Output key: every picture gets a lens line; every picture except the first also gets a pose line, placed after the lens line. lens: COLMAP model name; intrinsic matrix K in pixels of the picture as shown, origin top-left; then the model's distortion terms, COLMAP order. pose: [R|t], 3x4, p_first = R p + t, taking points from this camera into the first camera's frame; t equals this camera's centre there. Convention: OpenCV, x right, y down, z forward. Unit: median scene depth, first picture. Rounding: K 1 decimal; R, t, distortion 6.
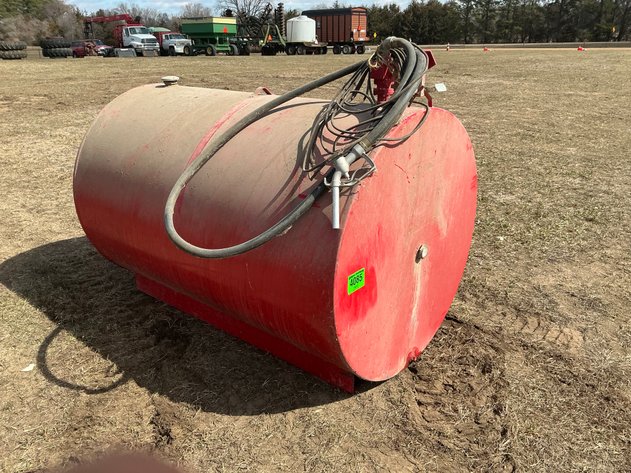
lens RADIAL K [[536.3, 0, 312.1], [0, 536.3, 237.2], [0, 0, 1]] dist [0.028240, -0.036427]
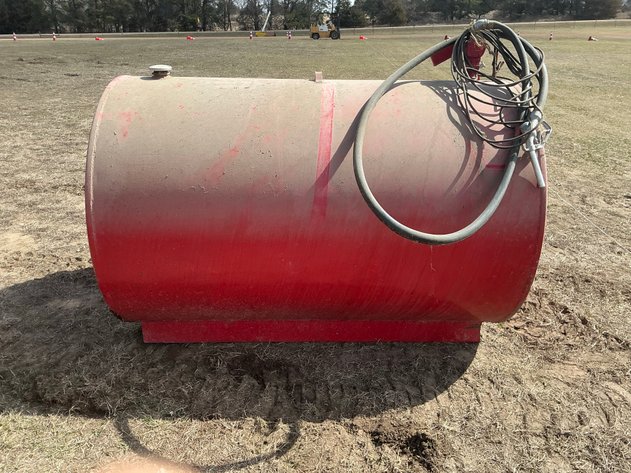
lens RADIAL K [[536.3, 0, 314.9], [0, 536.3, 237.3], [0, 0, 1]] dist [0.028240, -0.036427]
pose [[0.755958, -0.230672, 0.612632, -0.634129], [0.220419, 0.970905, 0.093585, -0.076090], [-0.616395, 0.064290, 0.784808, 0.248876]]
